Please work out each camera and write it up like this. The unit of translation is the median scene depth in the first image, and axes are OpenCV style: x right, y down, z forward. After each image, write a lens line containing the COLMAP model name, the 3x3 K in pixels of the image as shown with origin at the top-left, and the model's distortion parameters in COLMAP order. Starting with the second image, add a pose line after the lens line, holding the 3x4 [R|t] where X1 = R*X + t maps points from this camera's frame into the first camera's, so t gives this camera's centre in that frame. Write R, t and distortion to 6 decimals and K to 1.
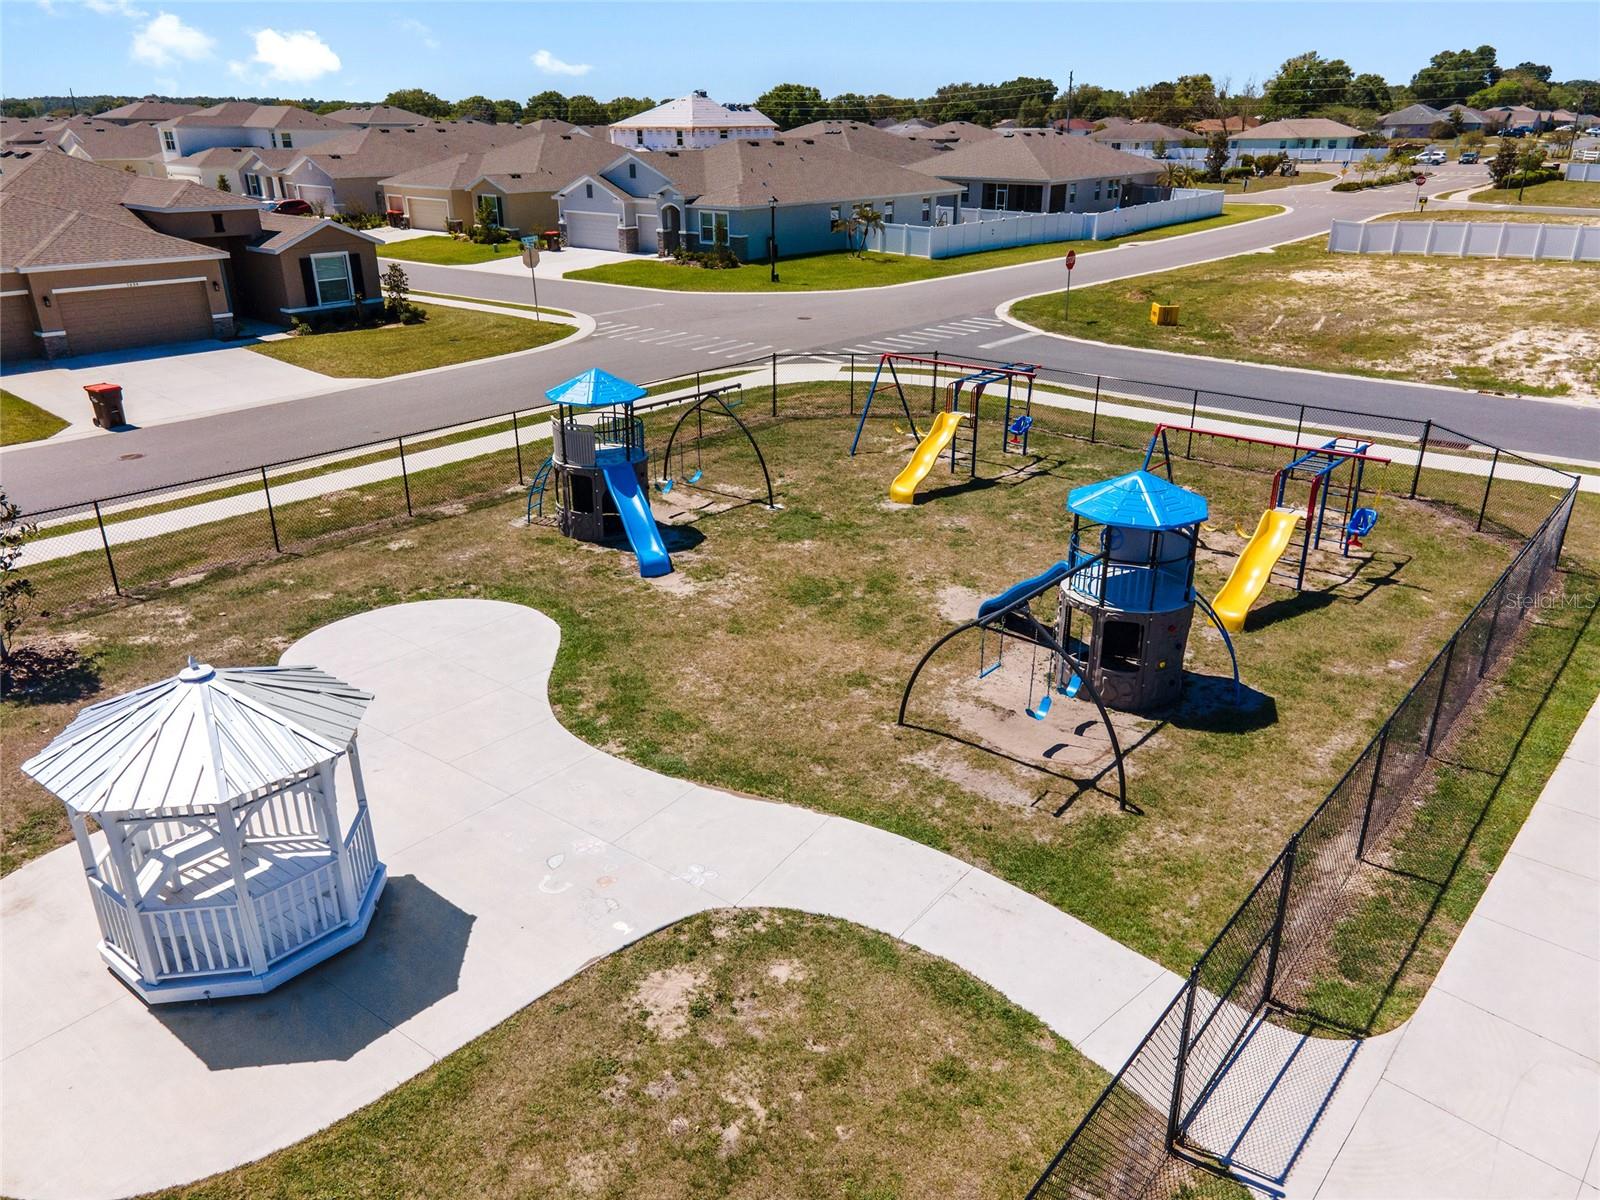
lens RADIAL K [[1165.2, 0, 796.1], [0, 1165.2, 608.1], [0, 0, 1]] dist [0.039134, 0.005139]
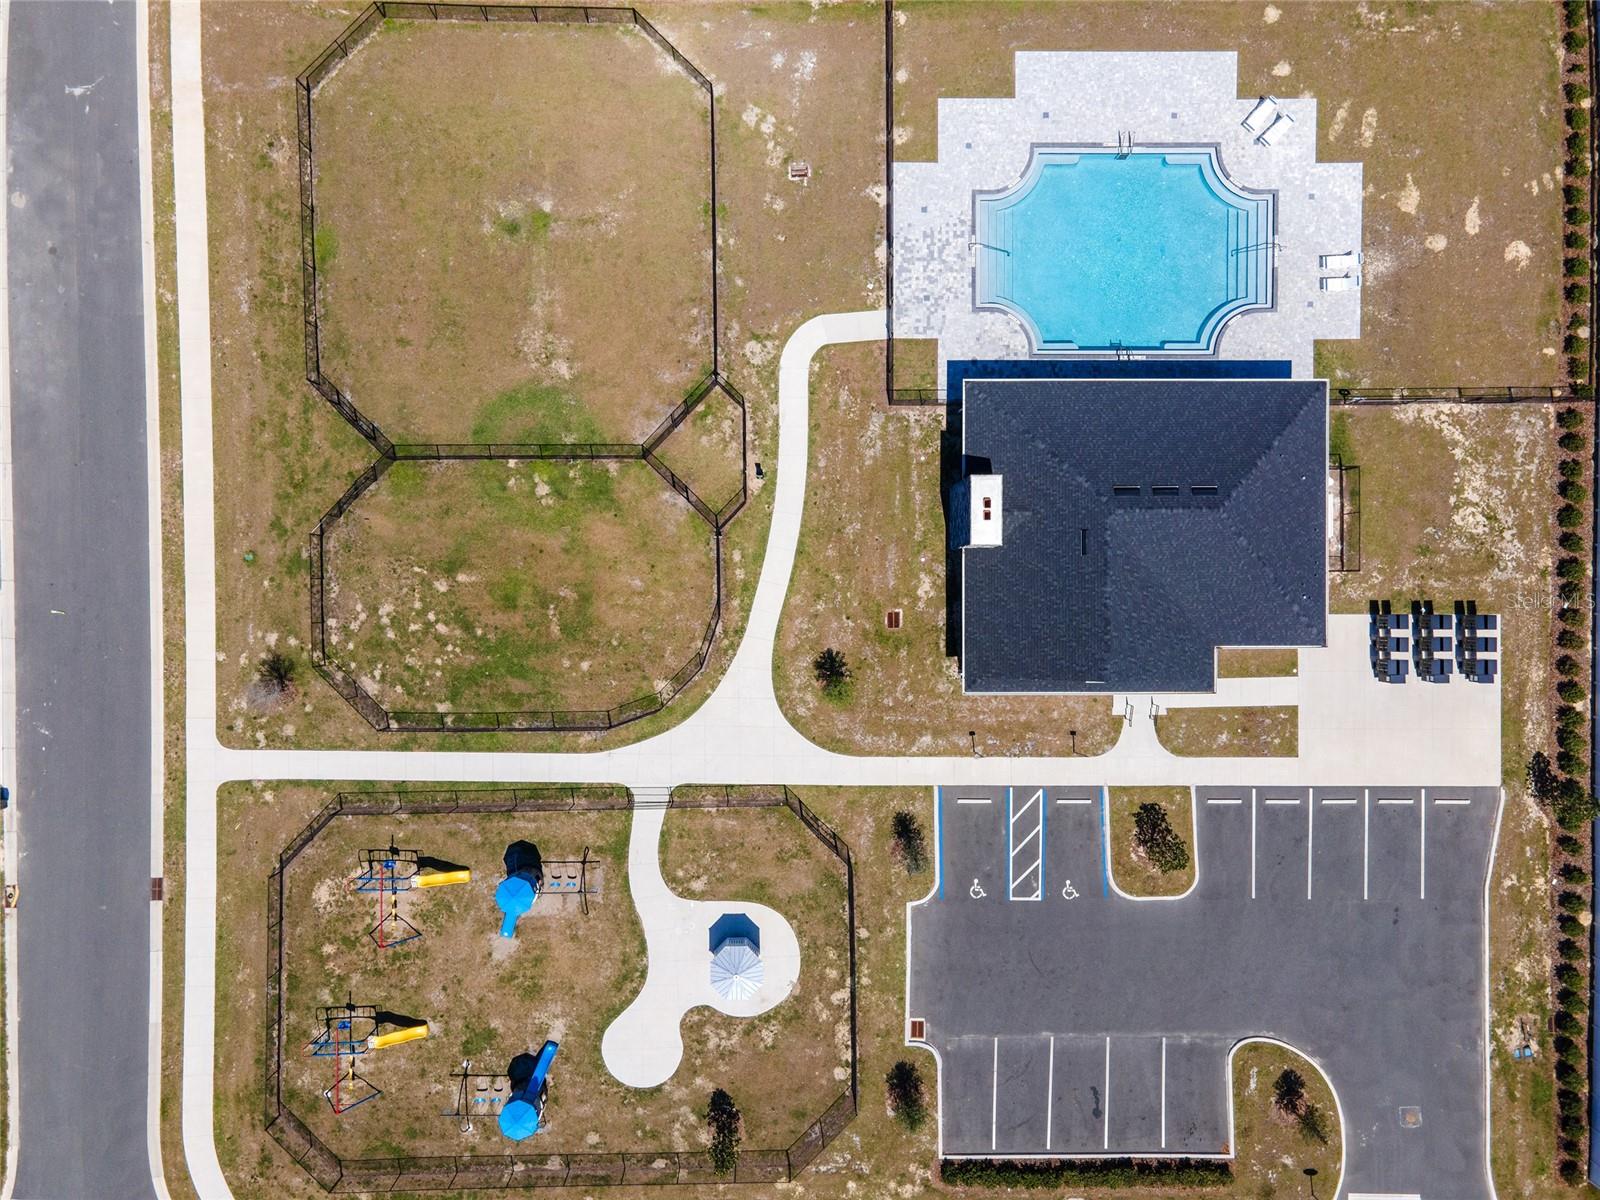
lens RADIAL K [[1178.5, 0, 800.0], [0, 1178.5, 600.0], [0, 0, 1]] dist [0.001209, 0.084620]
pose [[-0.647734, -0.761681, -0.016796, 0.099453], [0.278171, -0.256966, 0.925521, -0.617301], [-0.709268, 0.594819, 0.378324, -0.319695]]
